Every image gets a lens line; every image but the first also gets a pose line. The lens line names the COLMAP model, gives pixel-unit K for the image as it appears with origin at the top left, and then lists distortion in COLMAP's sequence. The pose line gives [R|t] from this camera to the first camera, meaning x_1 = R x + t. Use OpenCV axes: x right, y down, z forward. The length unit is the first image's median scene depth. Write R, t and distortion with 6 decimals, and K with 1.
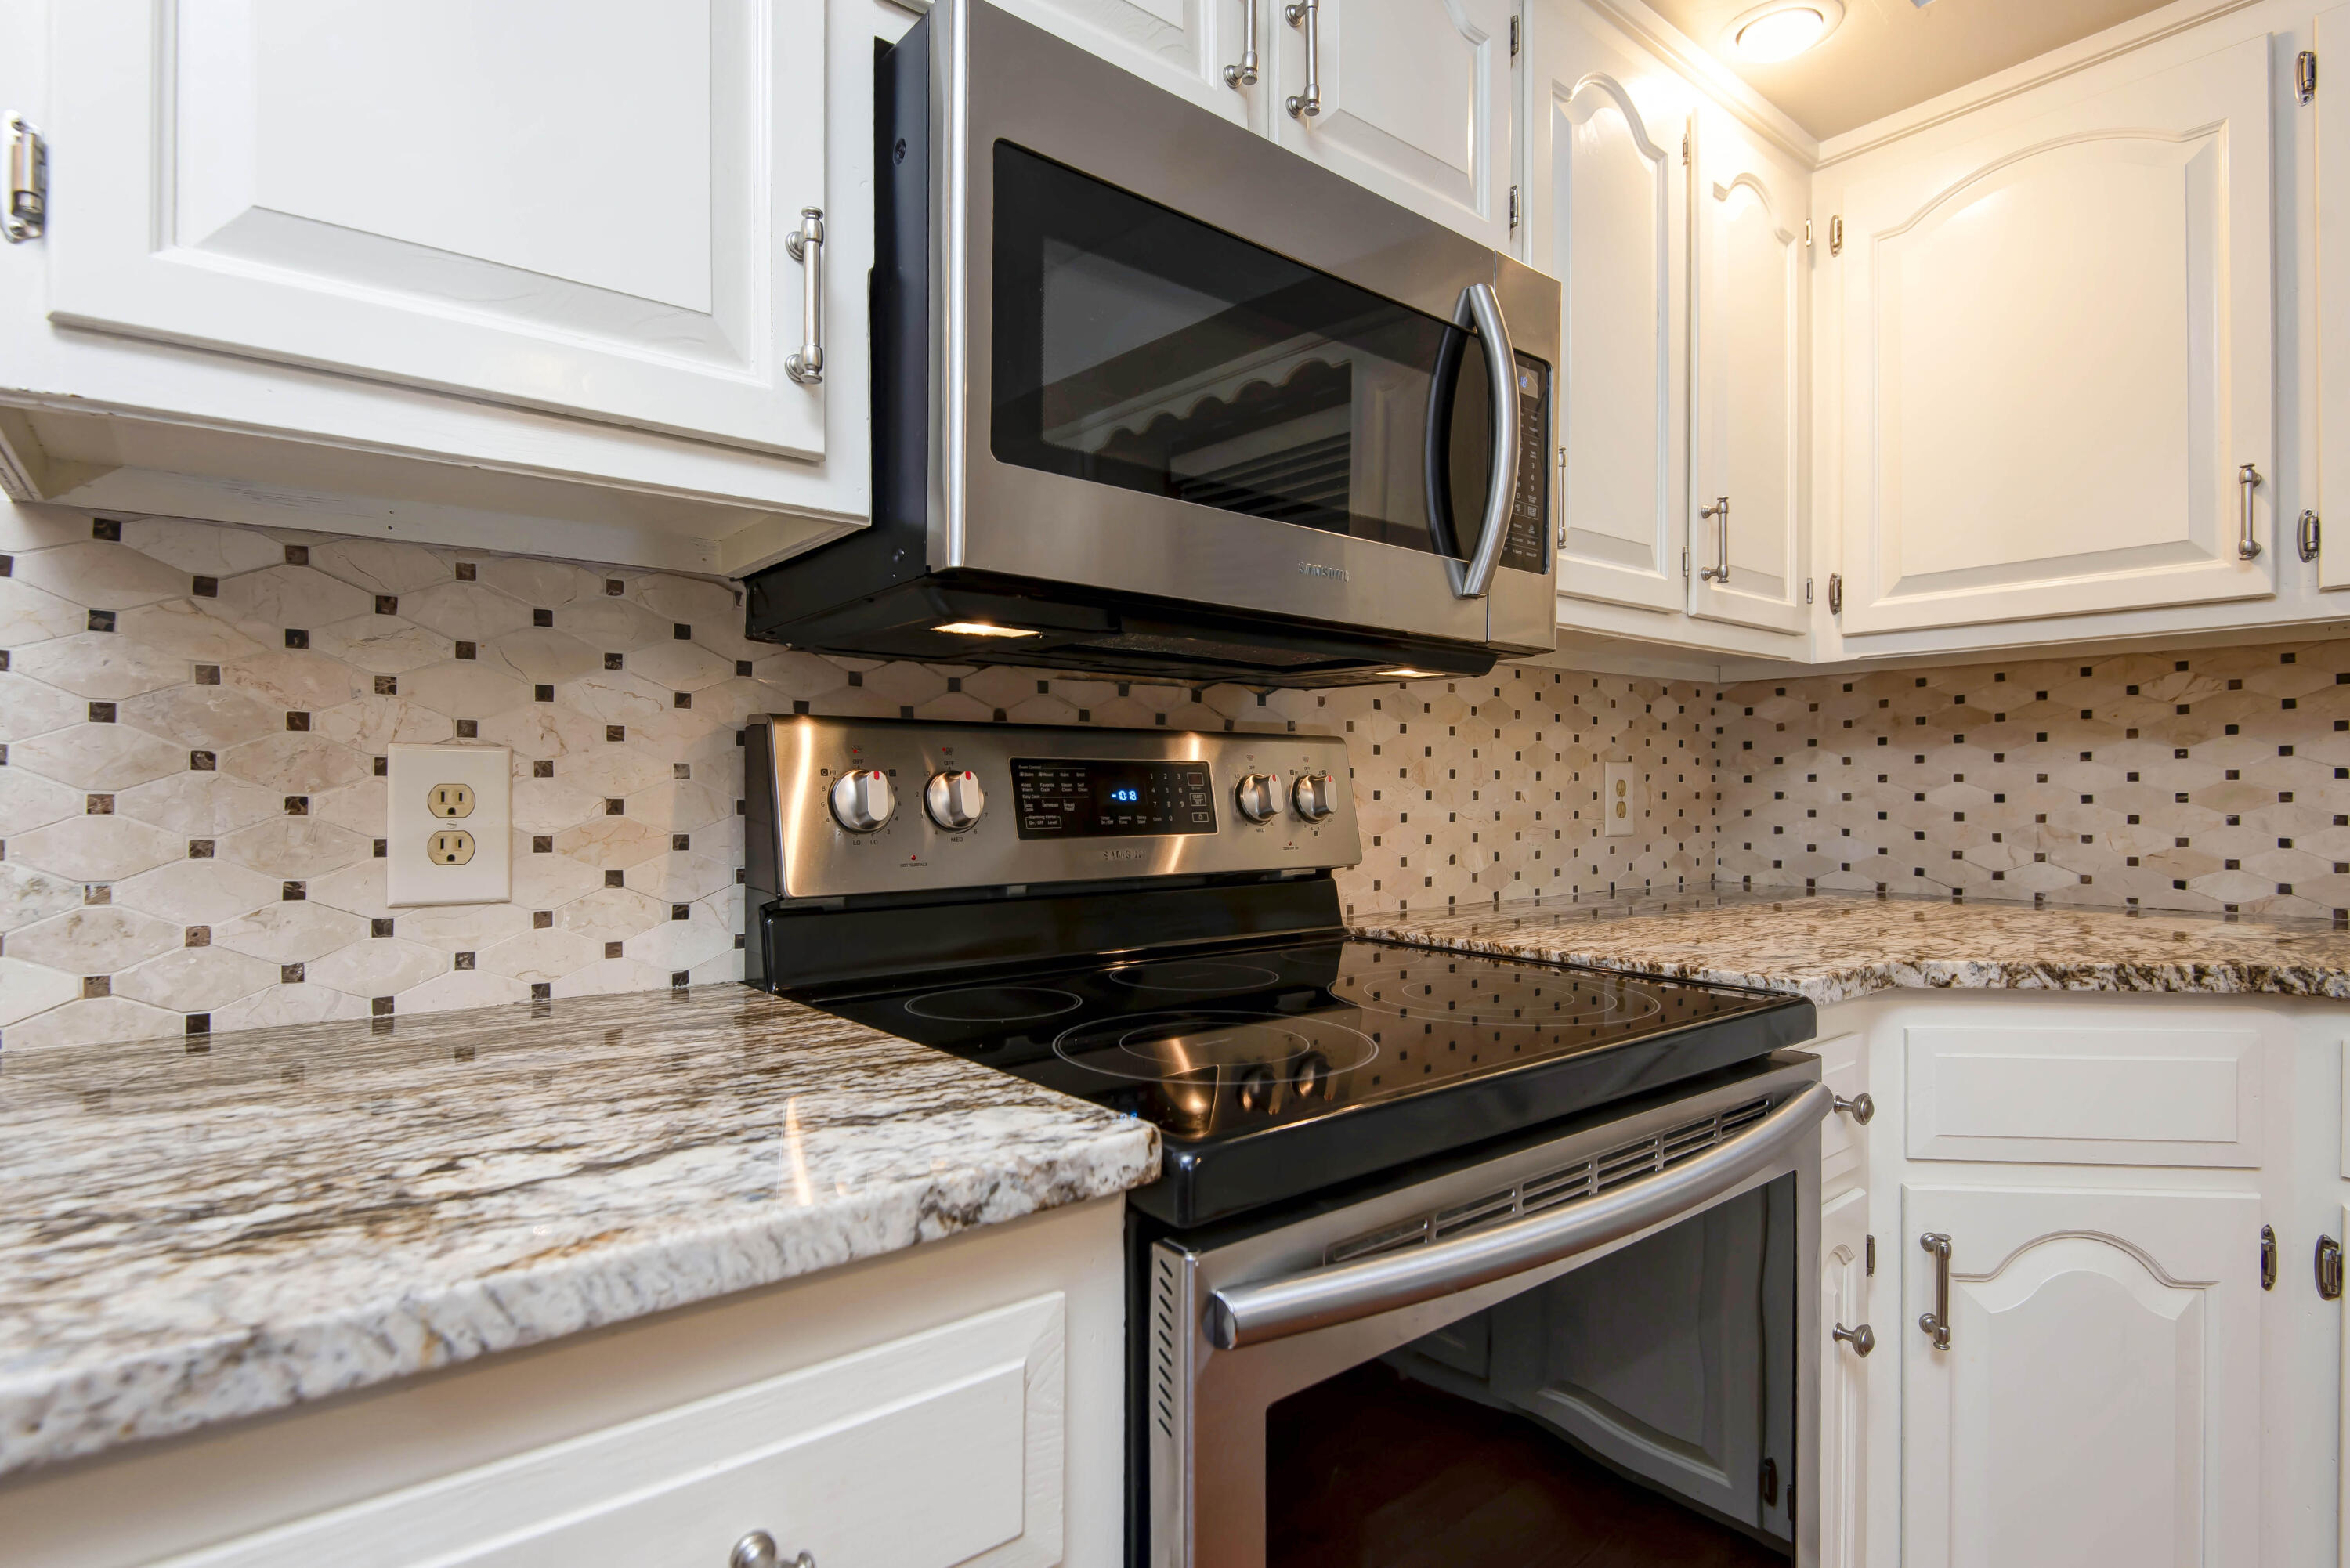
lens RADIAL K [[1194.8, 0, 1155.8], [0, 1194.8, 793.9], [0, 0, 1]] dist [0.003758, -0.006175]
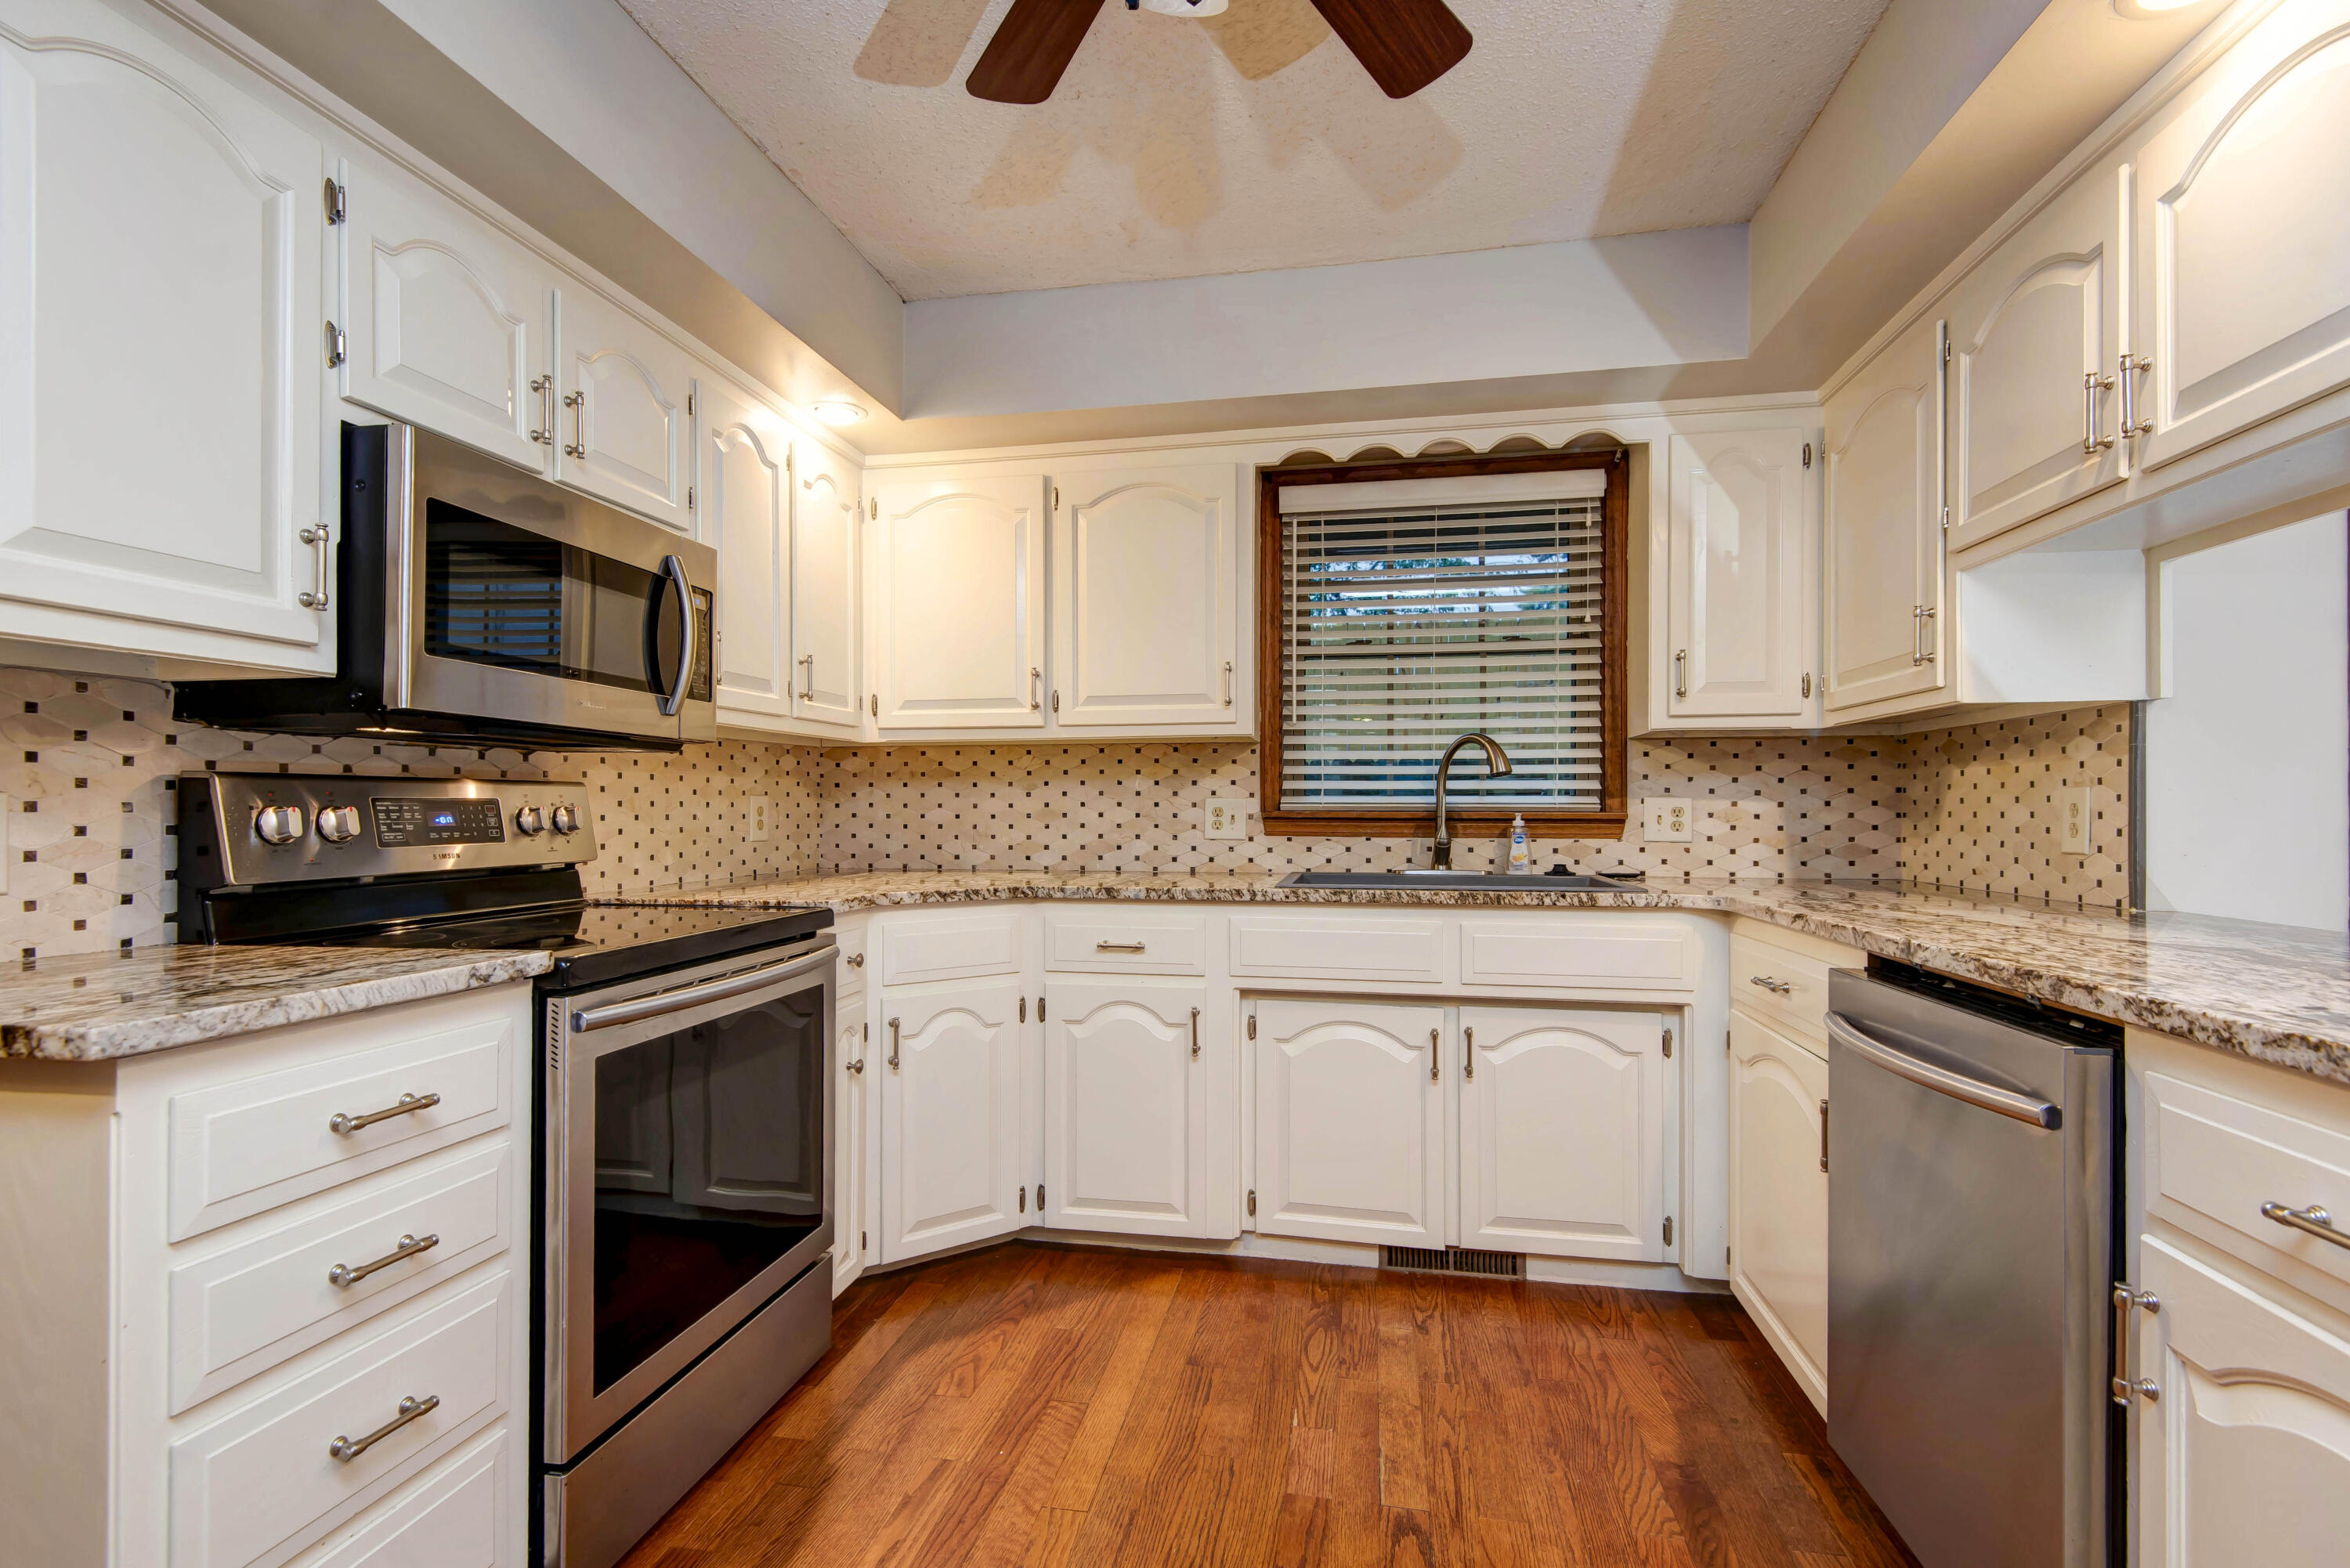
lens RADIAL K [[1105.5, 0, 1158.8], [0, 1105.5, 806.4], [0, 0, 1]] dist [0.002483, -0.001758]
pose [[0.768751, -0.001216, 0.639547, -0.256605], [0.003258, 0.999993, -0.002015, -0.011555], [-0.639540, 0.003633, 0.768749, -0.828647]]
